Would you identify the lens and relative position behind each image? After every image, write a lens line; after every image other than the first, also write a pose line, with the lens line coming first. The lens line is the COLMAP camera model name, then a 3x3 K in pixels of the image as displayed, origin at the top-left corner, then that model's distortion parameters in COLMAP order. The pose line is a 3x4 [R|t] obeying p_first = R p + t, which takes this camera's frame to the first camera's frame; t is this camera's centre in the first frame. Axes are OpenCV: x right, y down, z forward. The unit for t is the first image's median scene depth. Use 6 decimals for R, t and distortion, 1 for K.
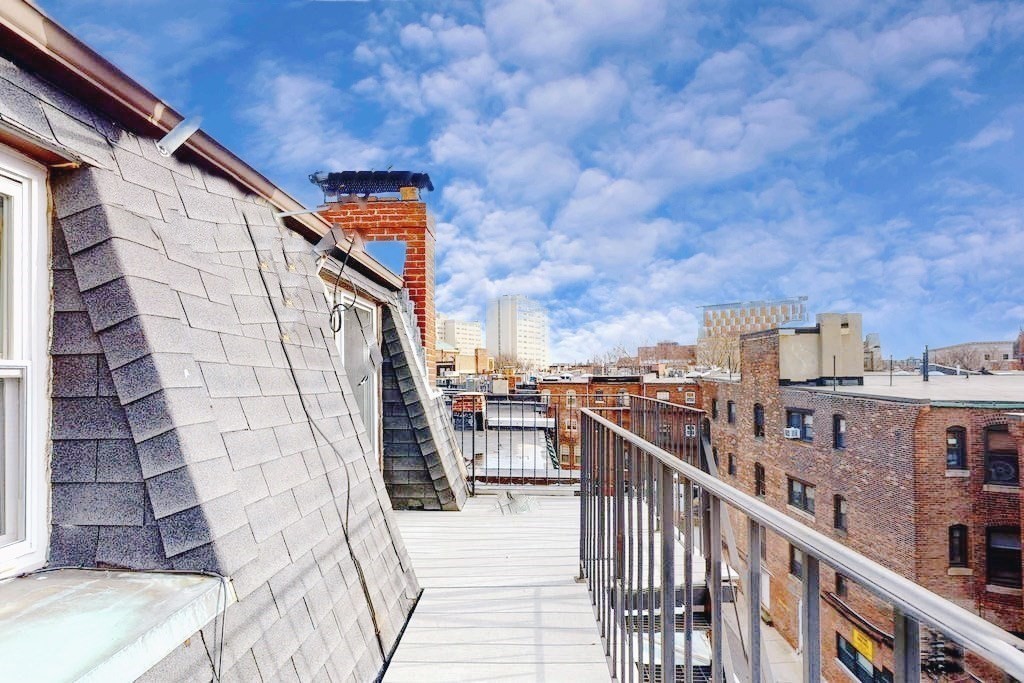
lens RADIAL K [[455.8, 0, 512.0], [0, 455.8, 341.5], [0, 0, 1]] dist [-0.007501, -0.000245]
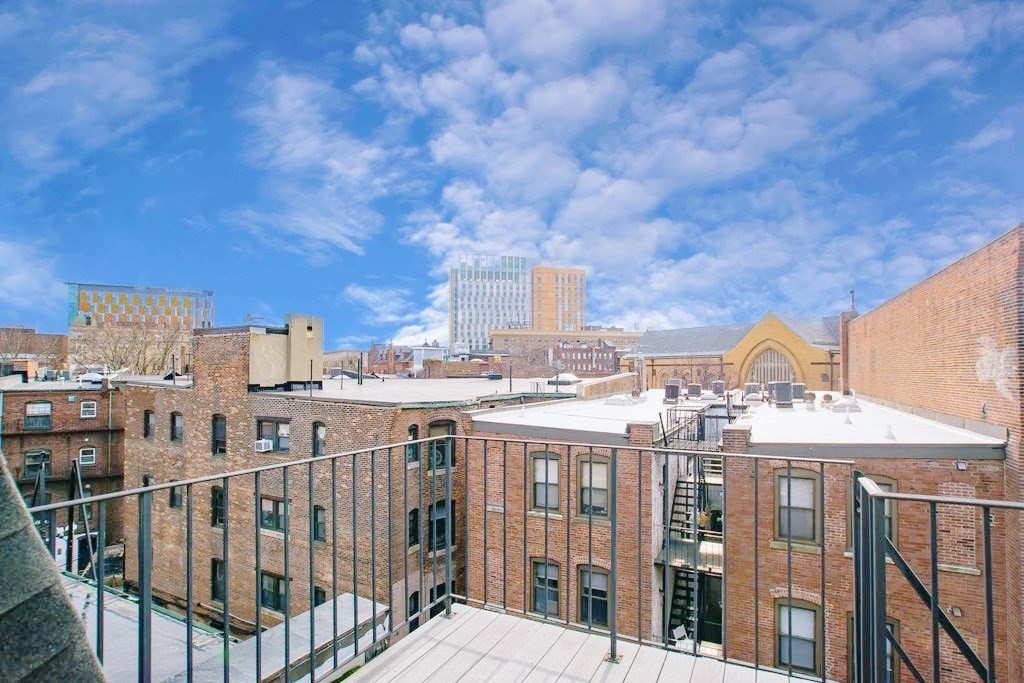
lens RADIAL K [[455.8, 0, 512.0], [0, 455.8, 341.5], [0, 0, 1]] dist [-0.007501, -0.000245]
pose [[1.000000, -0.000011, 0.000018, 1.106385], [0.000011, 1.000000, 0.000000, -0.000436], [-0.000018, 0.000000, 1.000000, 0.109526]]
